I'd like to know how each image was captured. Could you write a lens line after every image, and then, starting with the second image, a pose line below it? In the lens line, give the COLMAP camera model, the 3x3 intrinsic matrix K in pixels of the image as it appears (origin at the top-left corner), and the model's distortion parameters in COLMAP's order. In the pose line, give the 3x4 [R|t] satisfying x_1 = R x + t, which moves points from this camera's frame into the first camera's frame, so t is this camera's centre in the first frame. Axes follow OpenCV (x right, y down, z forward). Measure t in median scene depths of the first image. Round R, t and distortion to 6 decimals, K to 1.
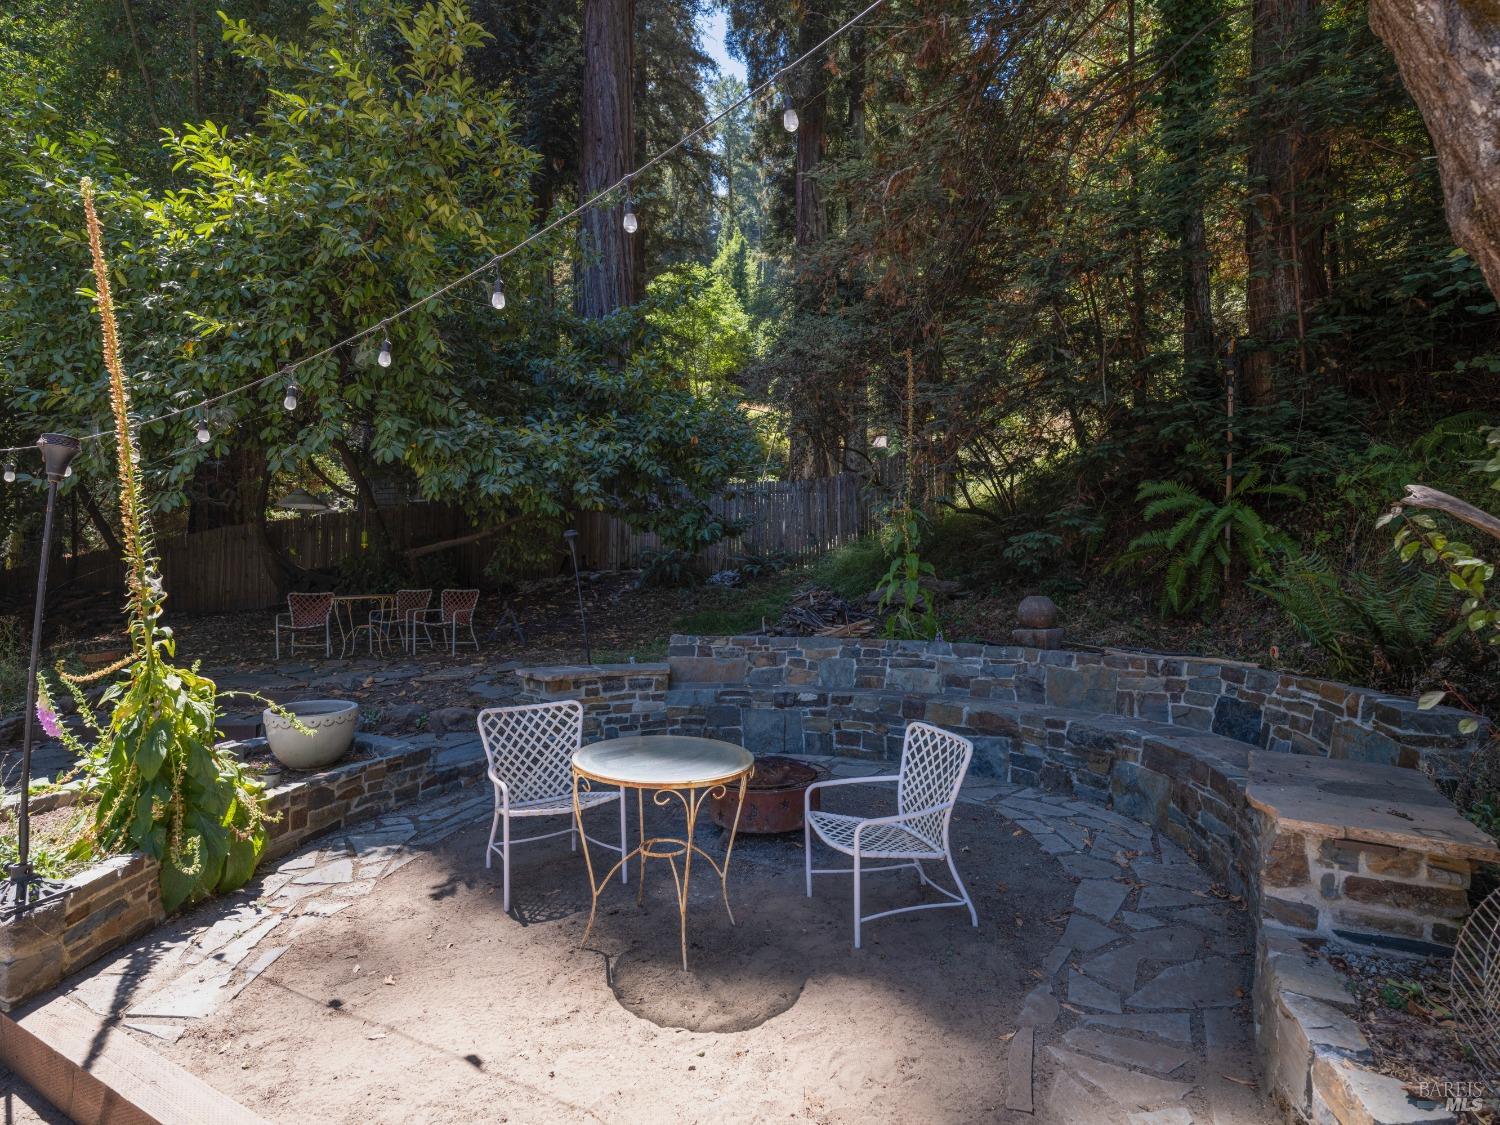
lens RADIAL K [[799.7, 0, 749.4], [0, 799.7, 567.2], [0, 0, 1]] dist [0.004987, -0.005404]
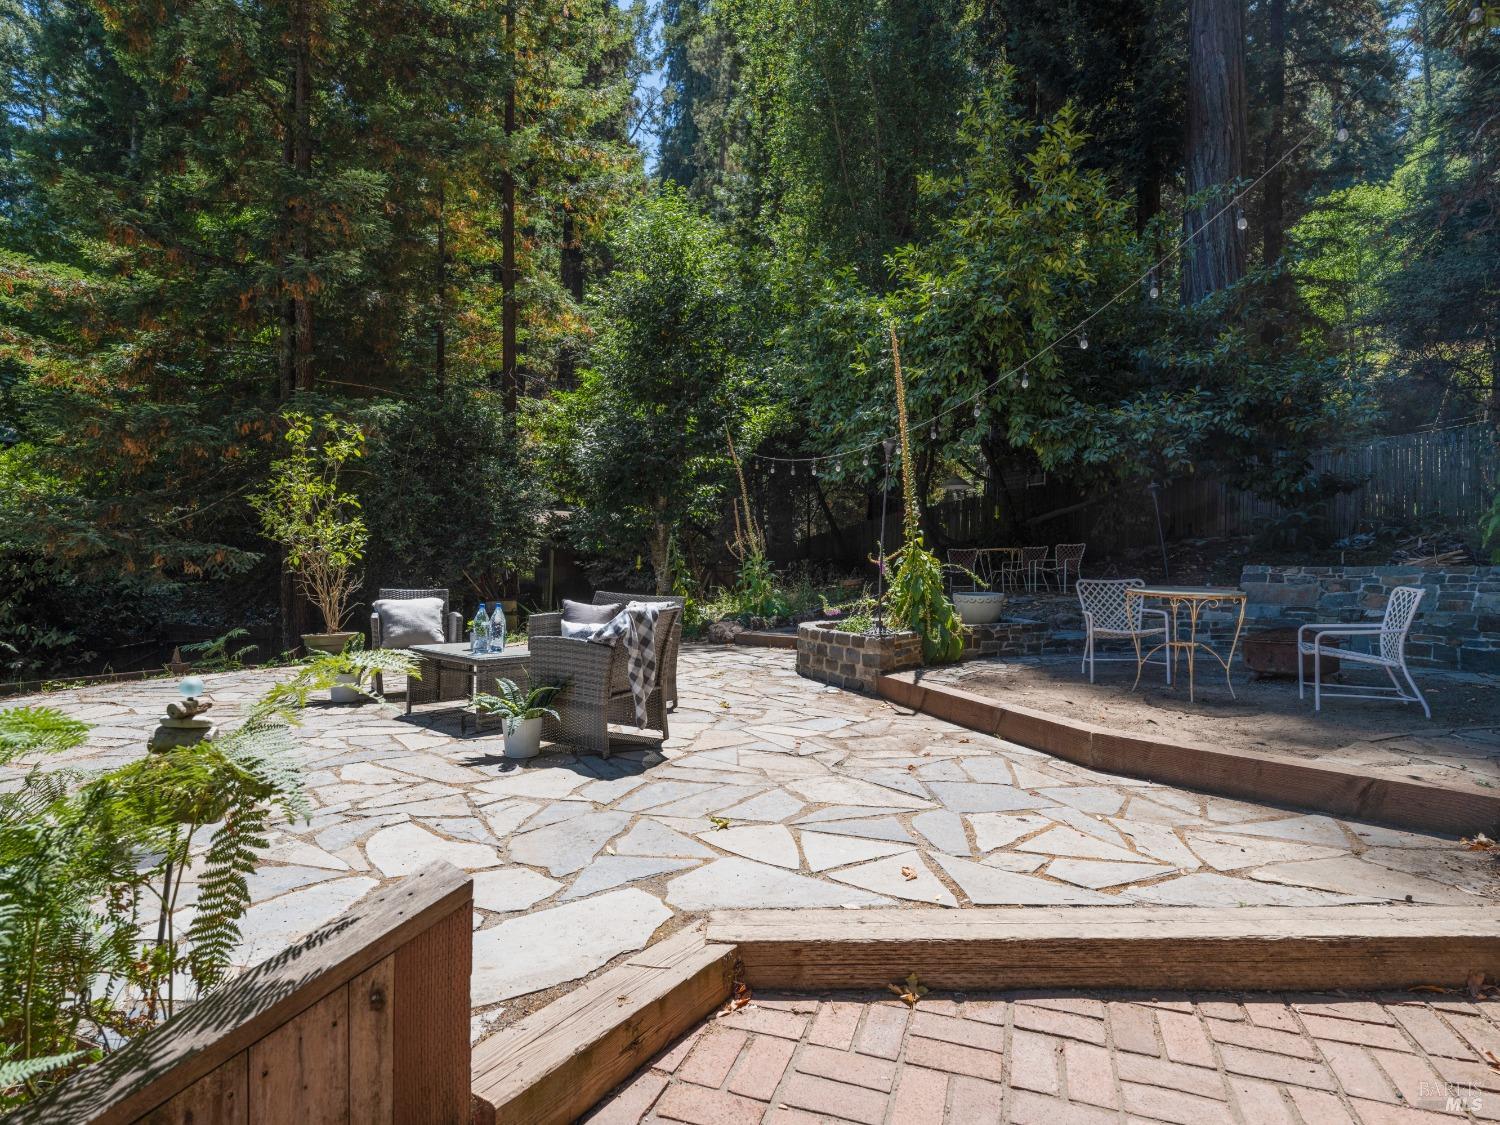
lens RADIAL K [[799.7, 0, 754.2], [0, 799.7, 570.4], [0, 0, 1]] dist [0.004987, -0.005404]
pose [[0.746083, 0.002120, -0.665850, 0.157189], [0.005646, 0.999939, 0.009510, 0.077616], [0.665829, -0.010855, 0.746025, -0.403426]]
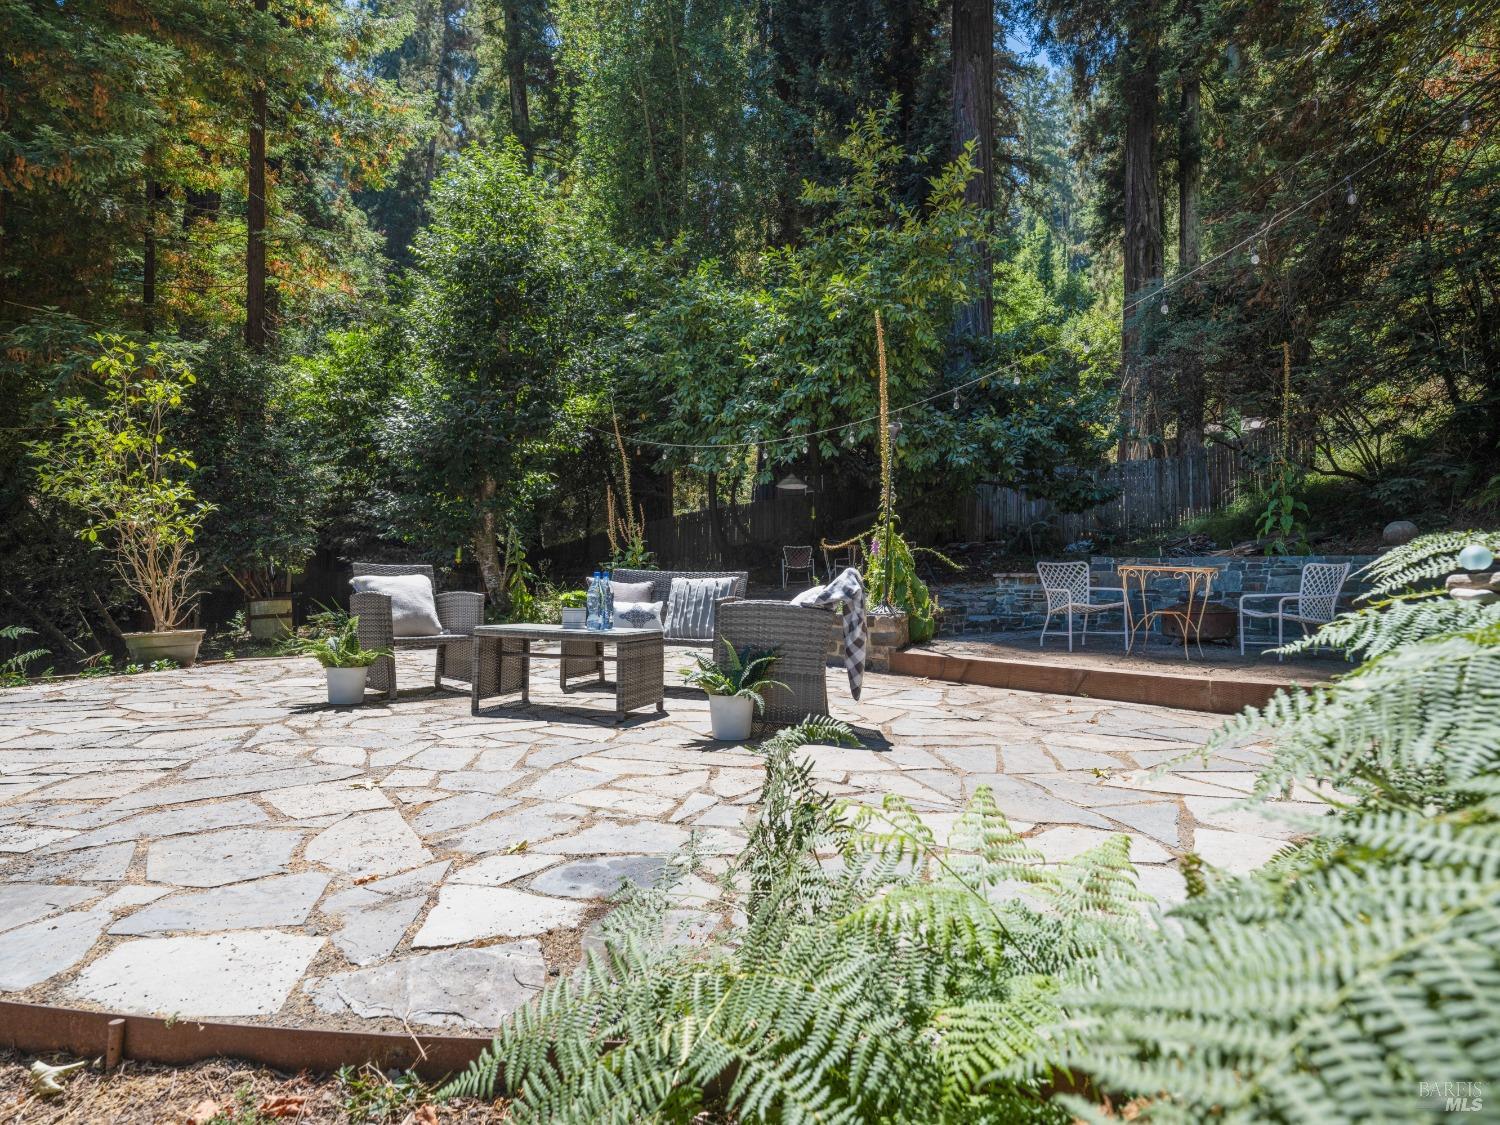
lens RADIAL K [[799.7, 0, 756.6], [0, 799.7, 567.9], [0, 0, 1]] dist [0.004987, -0.005404]
pose [[0.940747, -0.000965, -0.339107, -0.178234], [-0.000560, 0.999990, -0.004400, 0.112144], [0.339108, 0.004329, 0.940737, -0.558472]]
